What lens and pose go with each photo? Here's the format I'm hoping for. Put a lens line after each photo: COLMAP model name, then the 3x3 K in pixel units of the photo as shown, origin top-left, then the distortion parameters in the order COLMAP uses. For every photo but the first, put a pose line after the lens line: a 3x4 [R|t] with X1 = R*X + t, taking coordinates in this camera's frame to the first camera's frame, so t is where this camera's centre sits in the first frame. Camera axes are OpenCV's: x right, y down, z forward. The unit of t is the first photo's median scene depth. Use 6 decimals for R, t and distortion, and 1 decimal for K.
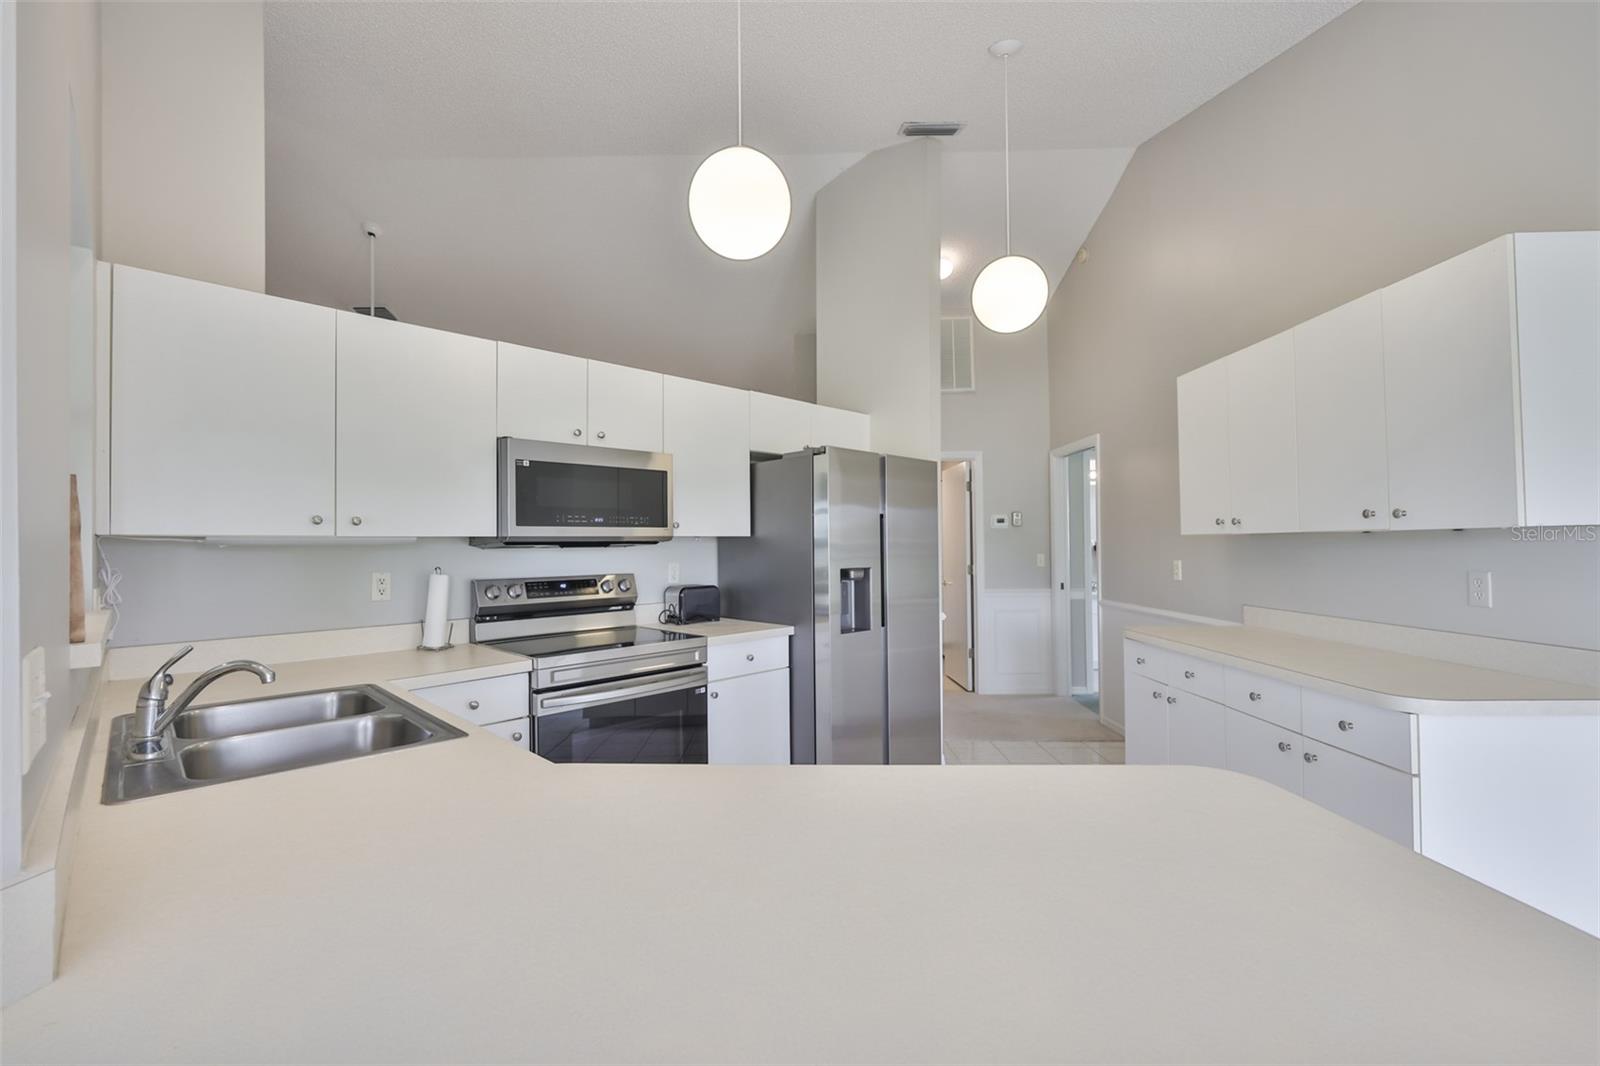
lens RADIAL K [[681.2, 0, 796.0], [0, 681.2, 535.5], [0, 0, 1]] dist [-0.000774, -0.000121]
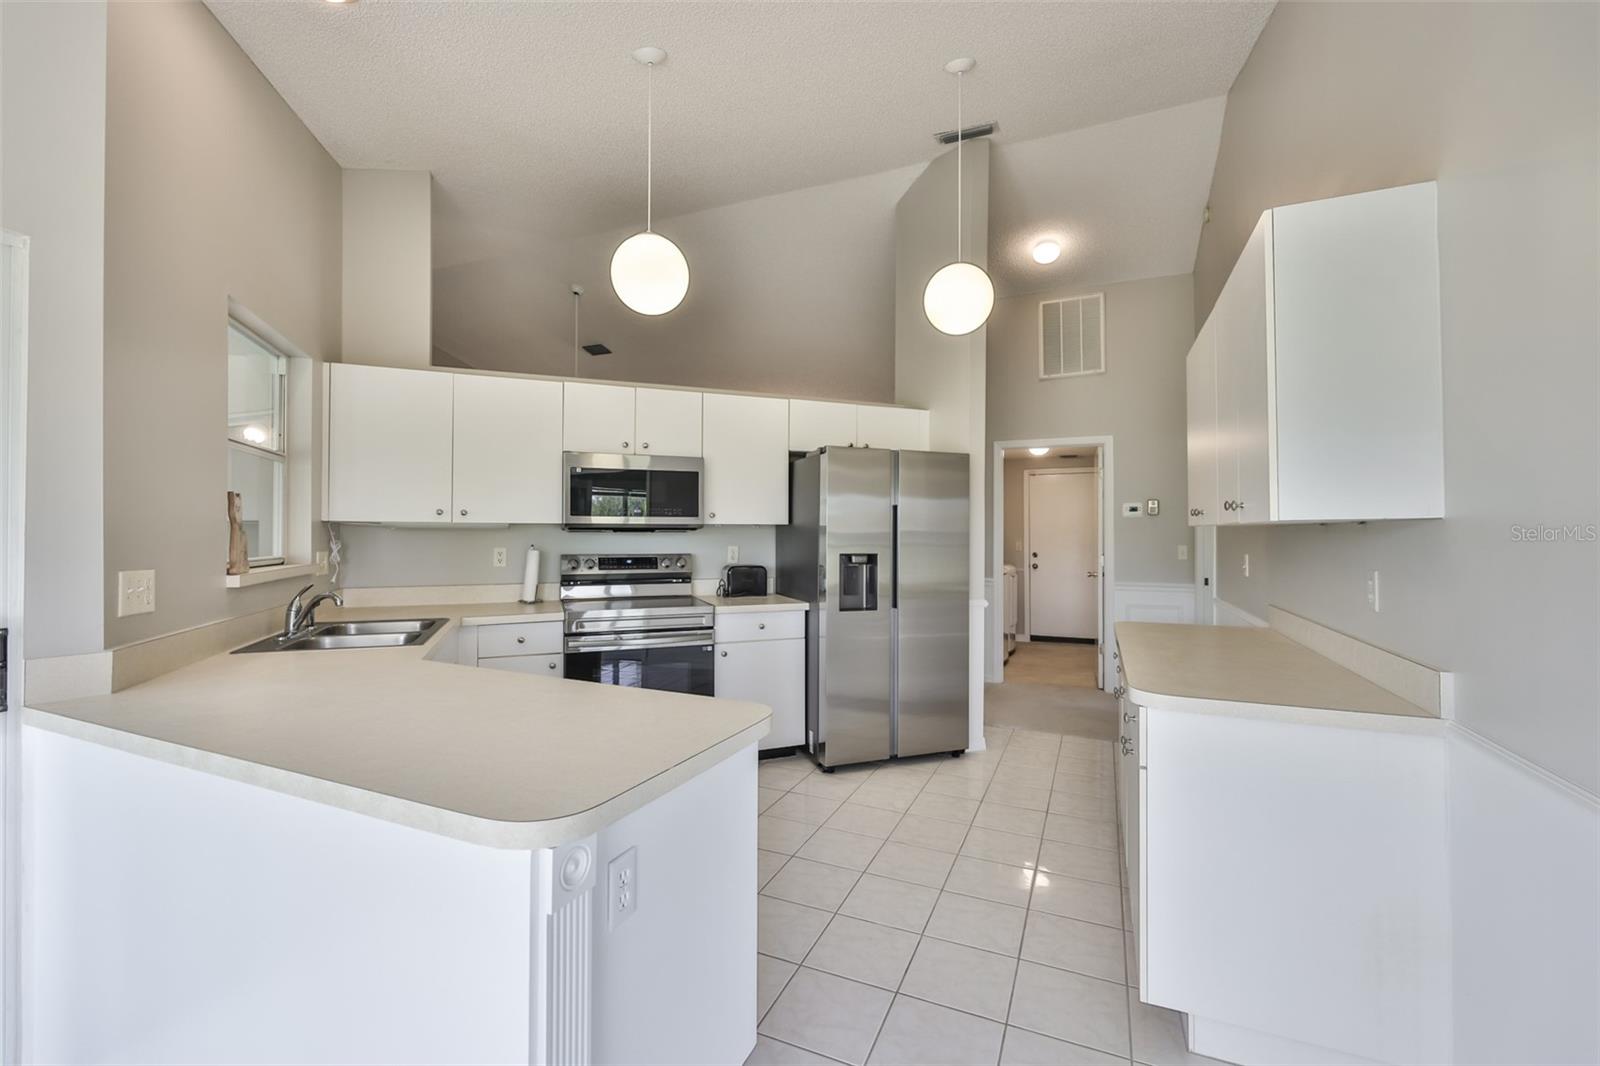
lens RADIAL K [[681.1, 0, 800.7], [0, 681.1, 526.4], [0, 0, 1]] dist [-0.000367, 0.000036]
pose [[0.919297, 0.007774, -0.393487, 0.480297], [-0.005676, 0.999963, 0.006496, -0.003607], [0.393523, -0.003739, 0.919307, -0.068222]]
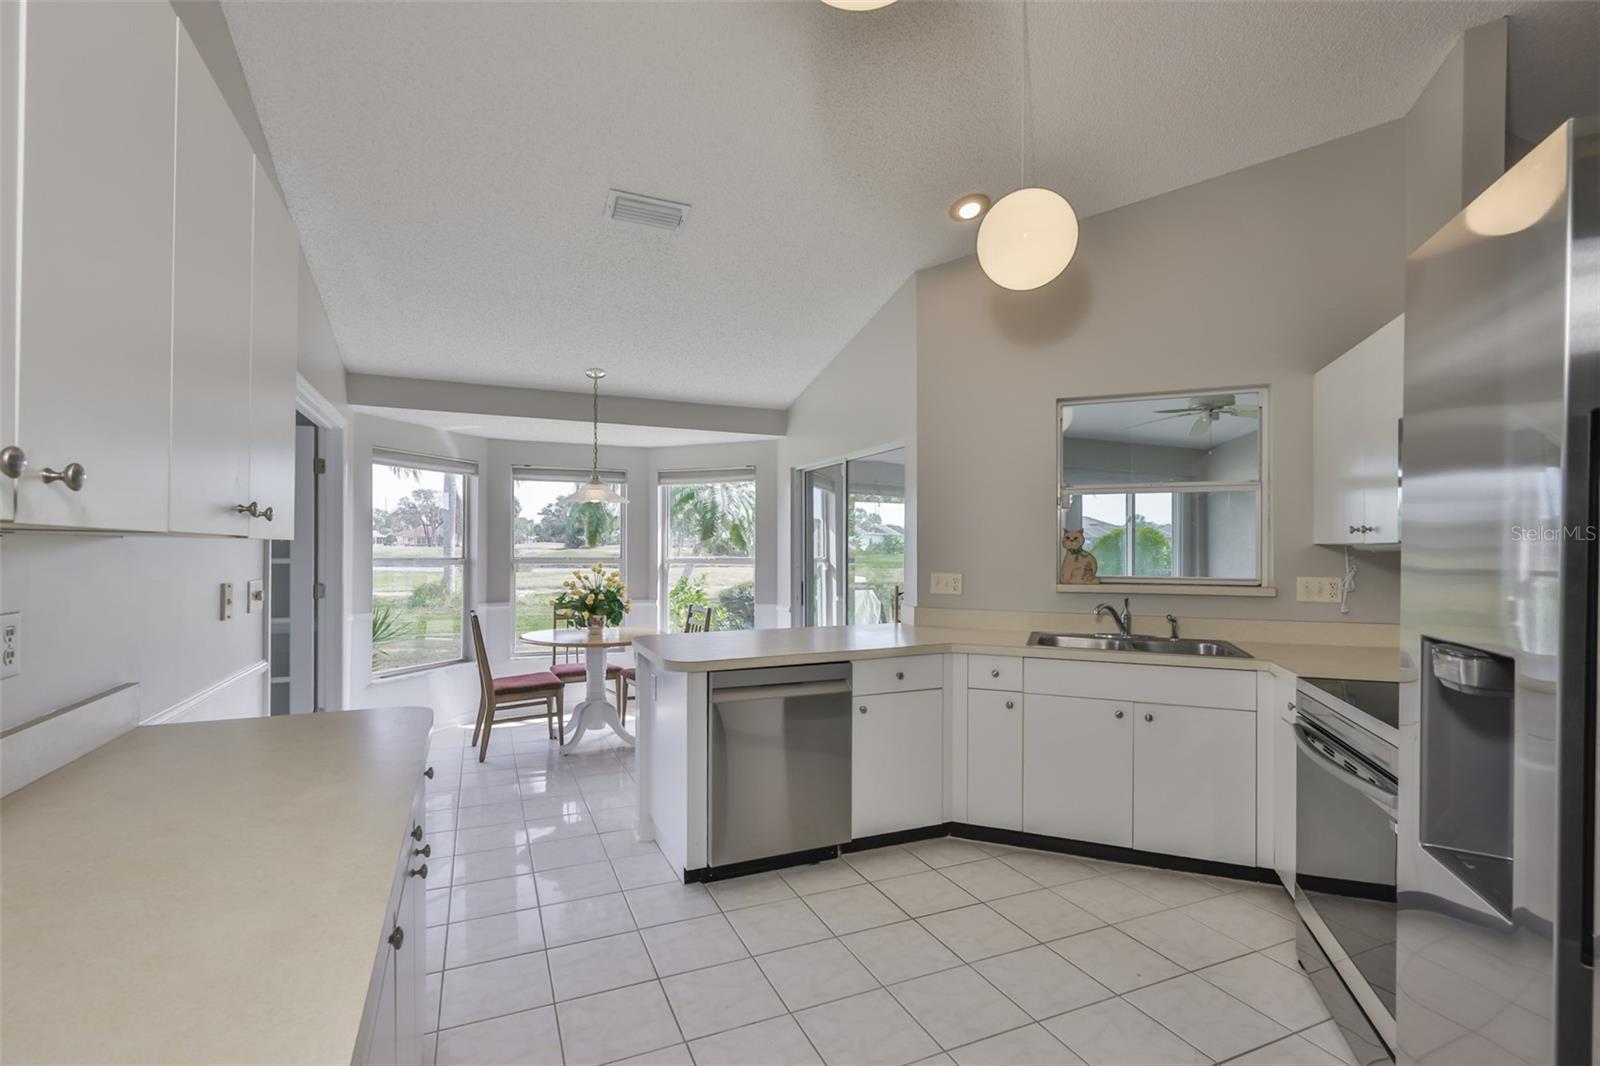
lens RADIAL K [[661.5, 0, 819.3], [0, 661.5, 557.7], [0, 0, 1]] dist [0.001564, 0.000059]
pose [[-0.884679, 0.011112, -0.466067, 0.472829], [0.012711, 0.999919, -0.000287, 0.010356], [0.466027, -0.006178, -0.884749, 1.154163]]
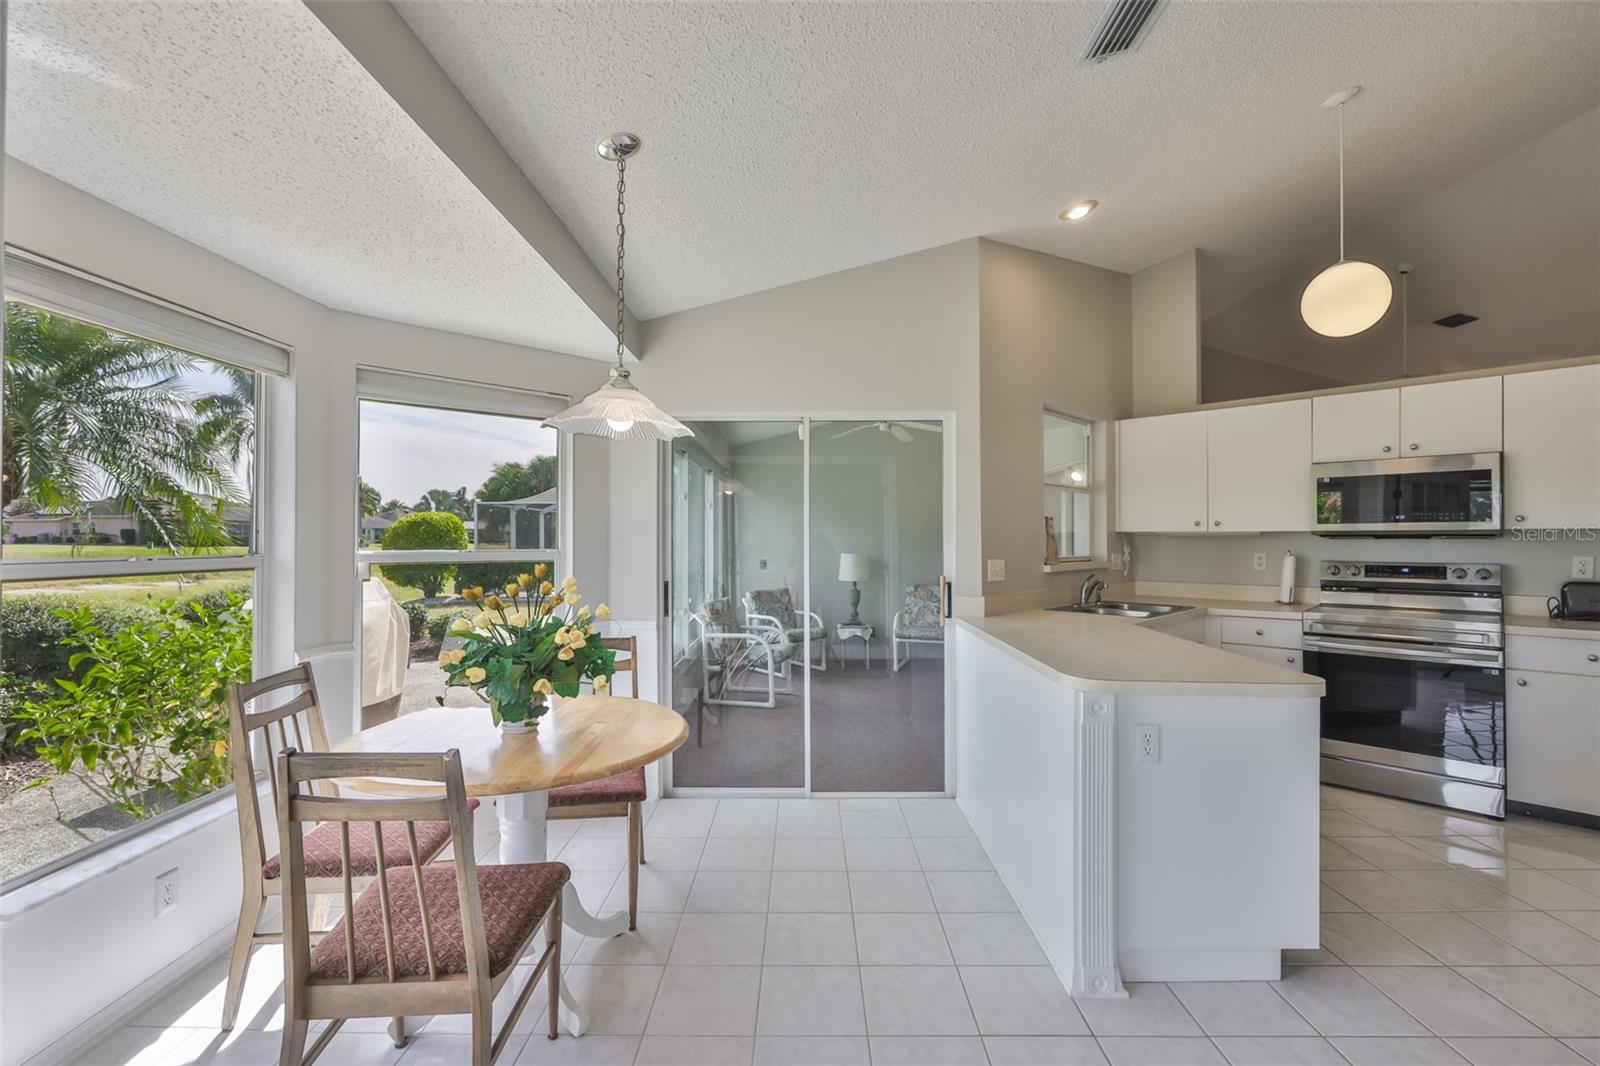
lens RADIAL K [[681.2, 0, 796.0], [0, 681.2, 535.5], [0, 0, 1]] dist [-0.000774, -0.000121]
pose [[0.000607, 0.005933, -0.999982, 0.904744], [0.015235, 0.999866, 0.005942, -0.012797], [0.999884, -0.015238, 0.000516, -0.102493]]
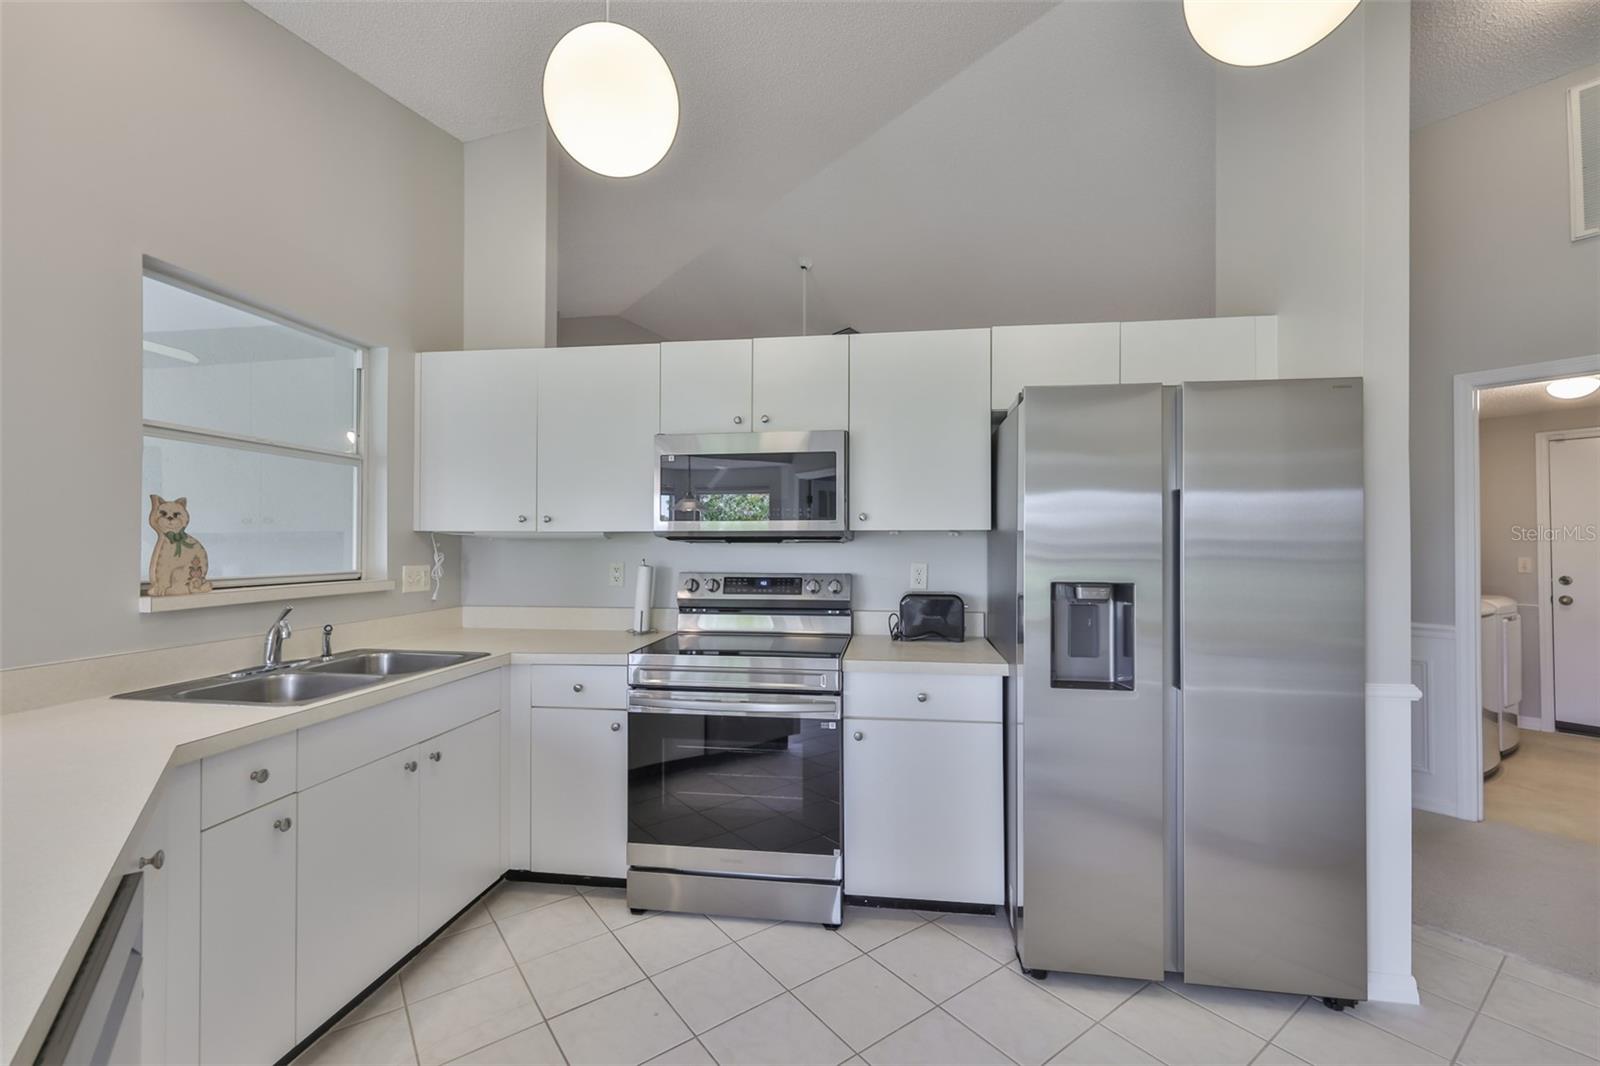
lens RADIAL K [[679.5, 0, 790.0], [0, 679.5, 533.5], [0, 0, 1]] dist [-0.001569, 0.000357]
pose [[0.601383, -0.000156, -0.798961, 0.443295], [0.004698, 0.999983, 0.003342, 0.001968], [0.798947, -0.005763, 0.601374, 0.471045]]
